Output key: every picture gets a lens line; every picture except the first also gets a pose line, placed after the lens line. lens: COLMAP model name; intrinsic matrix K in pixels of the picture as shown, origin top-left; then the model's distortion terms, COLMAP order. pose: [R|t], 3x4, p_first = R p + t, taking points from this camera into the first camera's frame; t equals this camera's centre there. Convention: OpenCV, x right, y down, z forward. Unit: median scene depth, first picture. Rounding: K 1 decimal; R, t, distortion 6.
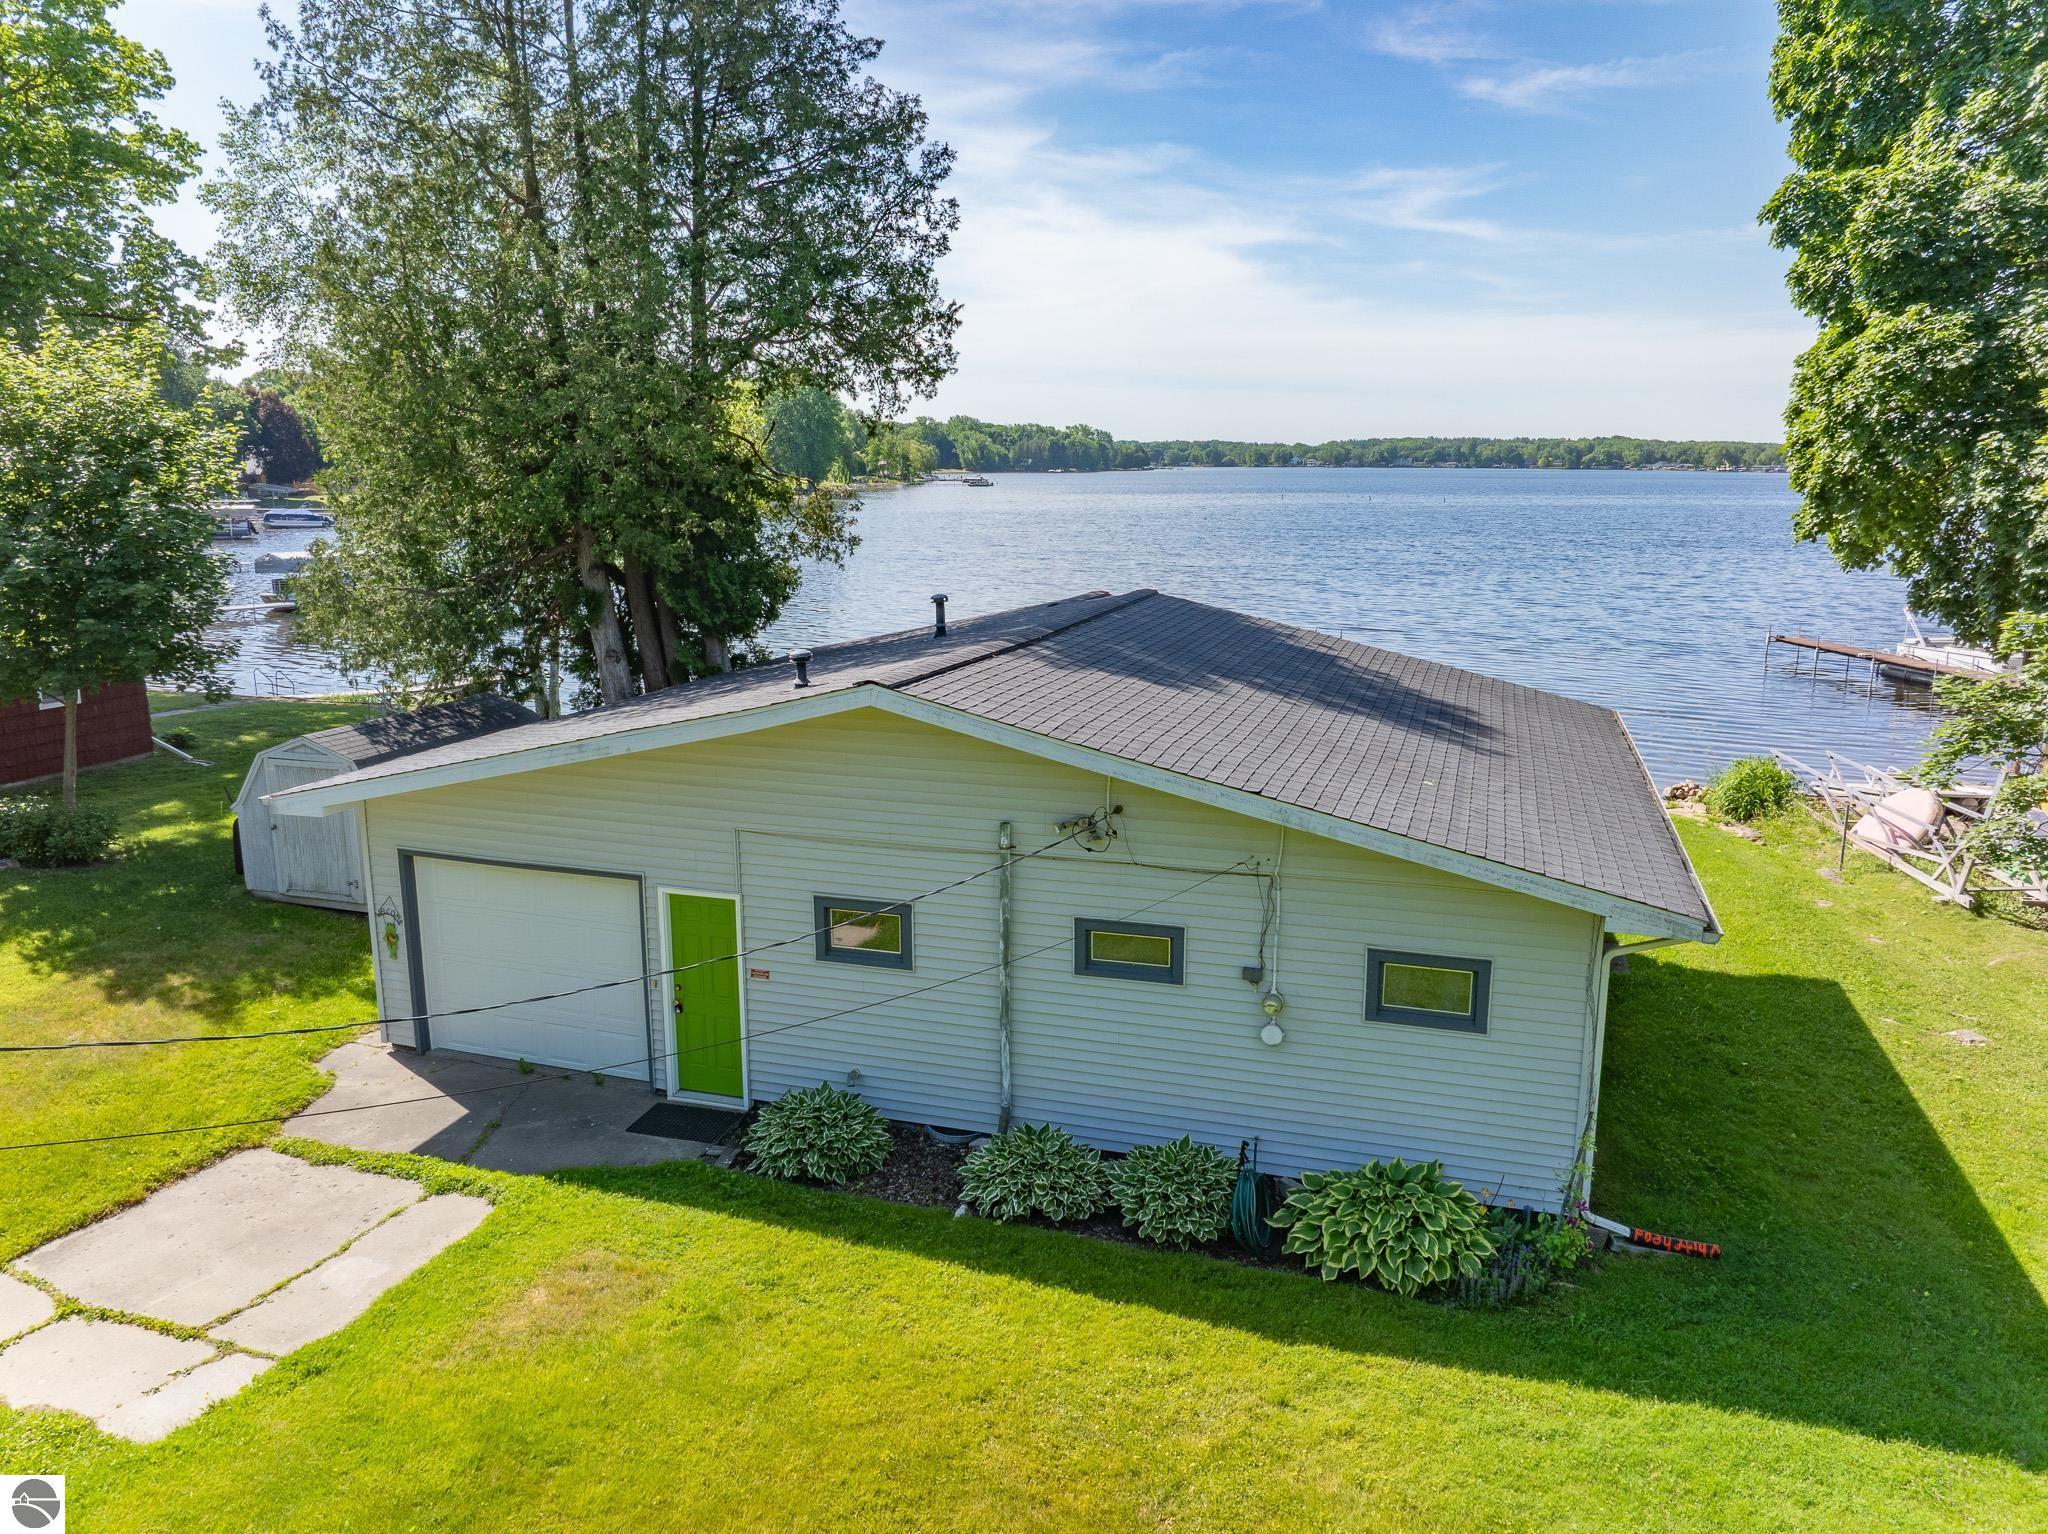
lens RADIAL K [[1441.4, 0, 1024.0], [0, 1441.4, 767.0], [0, 0, 1]] dist [-0.029092, 0.001425]
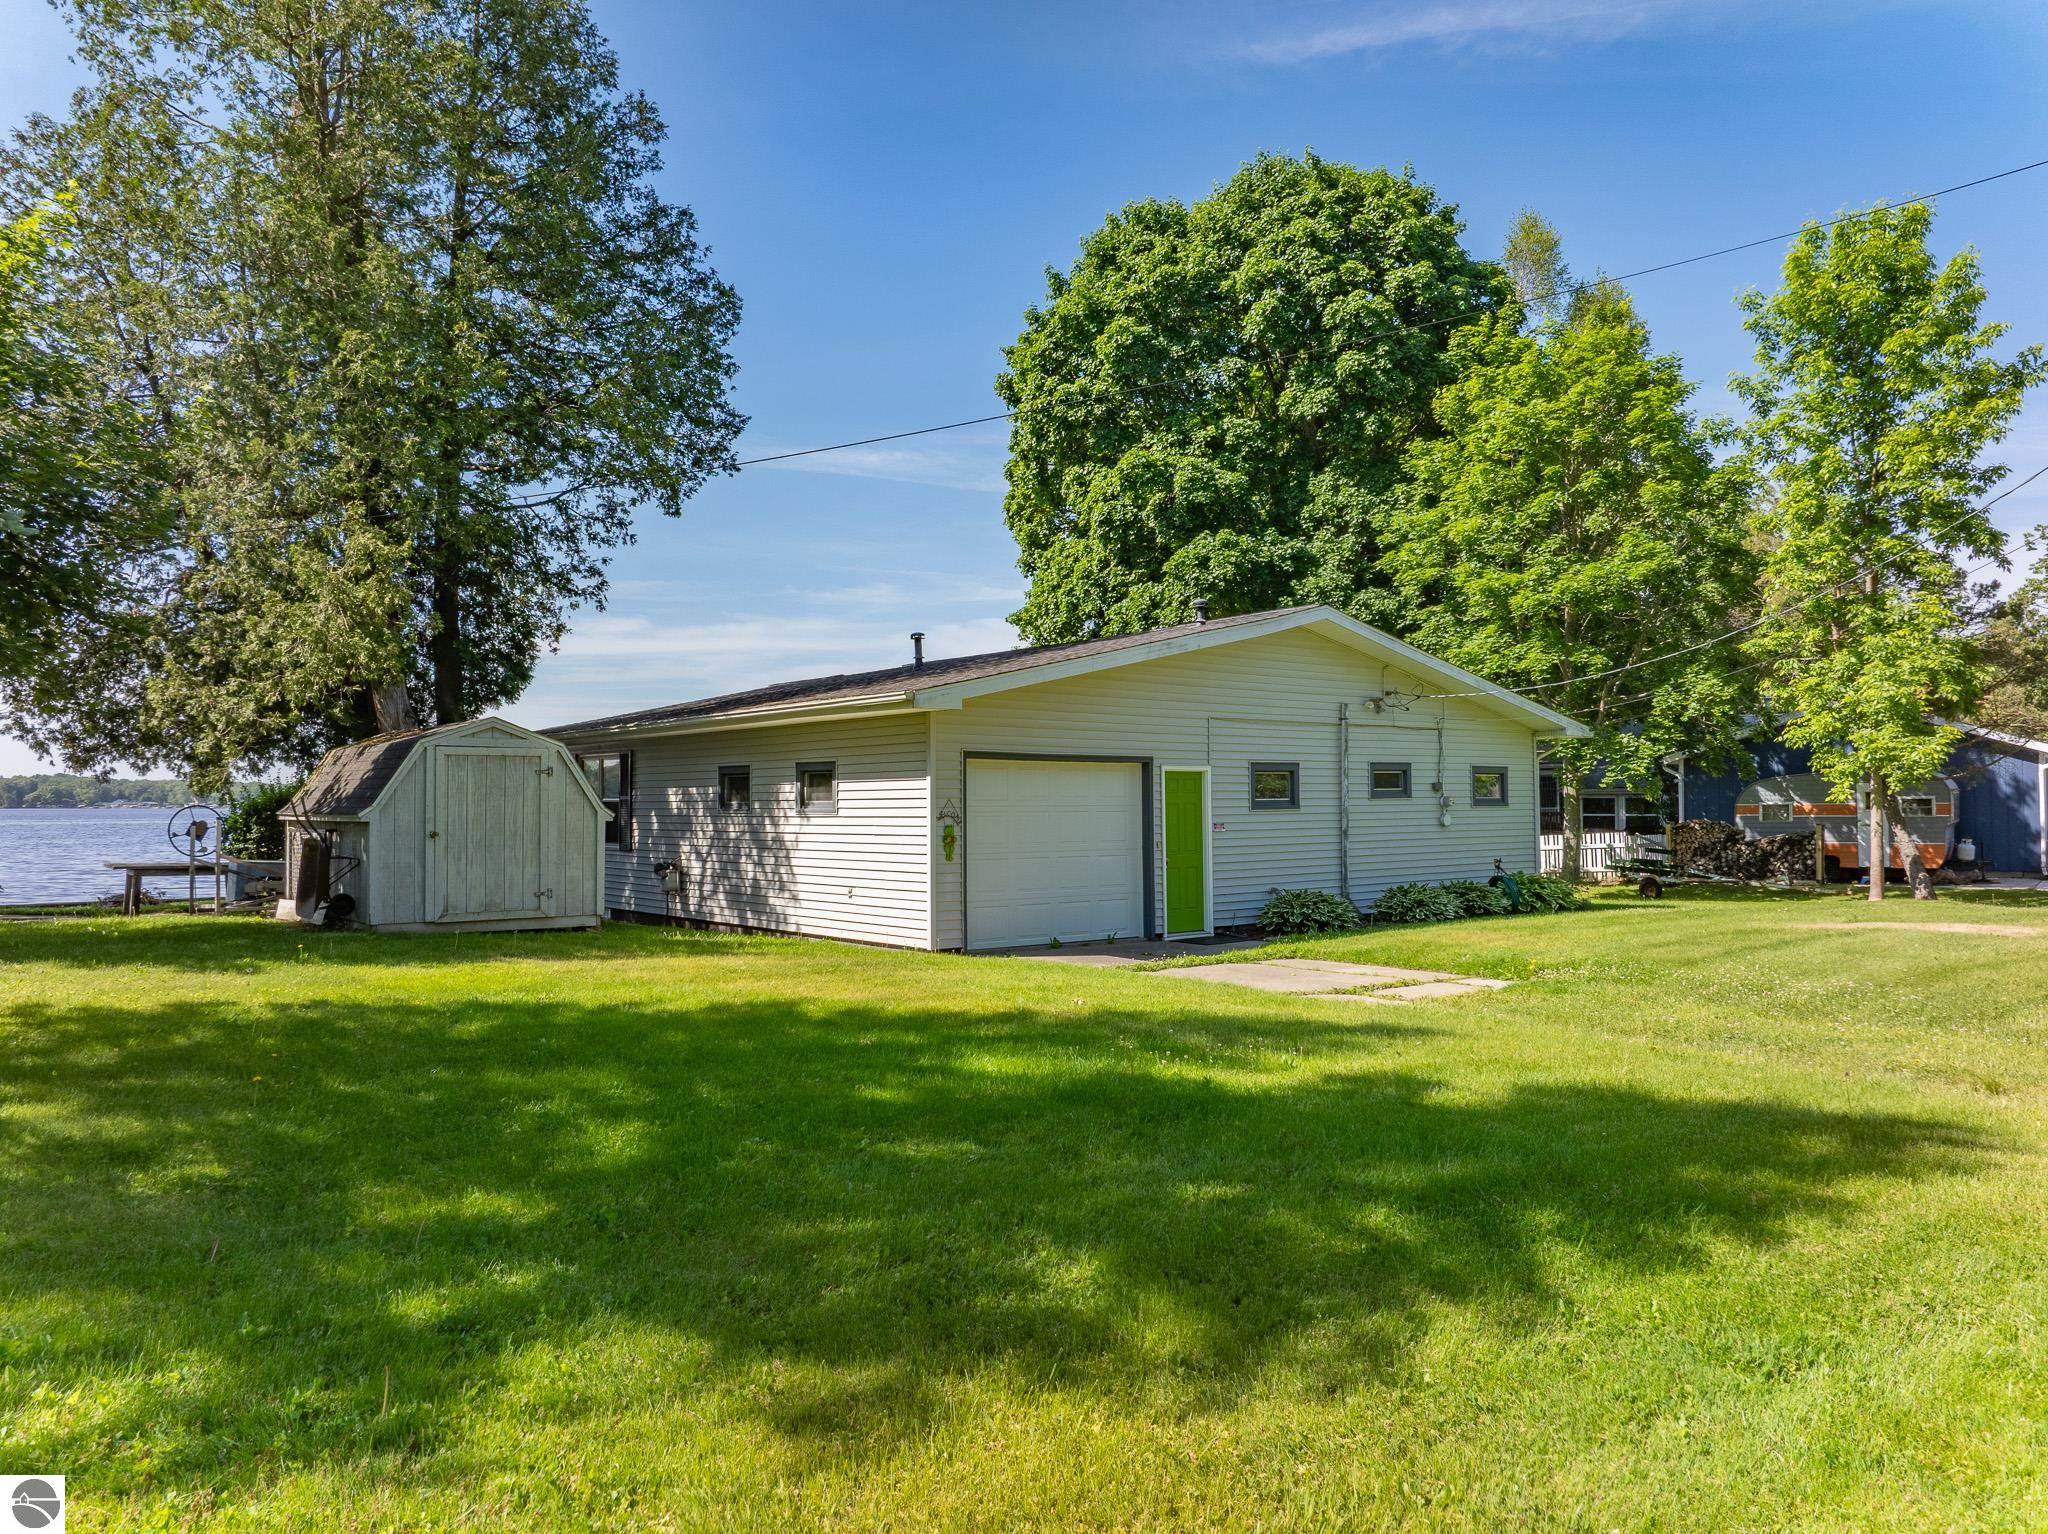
lens RADIAL K [[1441.4, 0, 1024.0], [0, 1441.4, 767.0], [0, 0, 1]] dist [-0.029092, 0.001425]
pose [[0.548895, 0.022085, 0.835600, -1.431718], [0.174570, 0.974579, -0.140431, 0.248102], [-0.817459, 0.222952, 0.531086, 0.402246]]
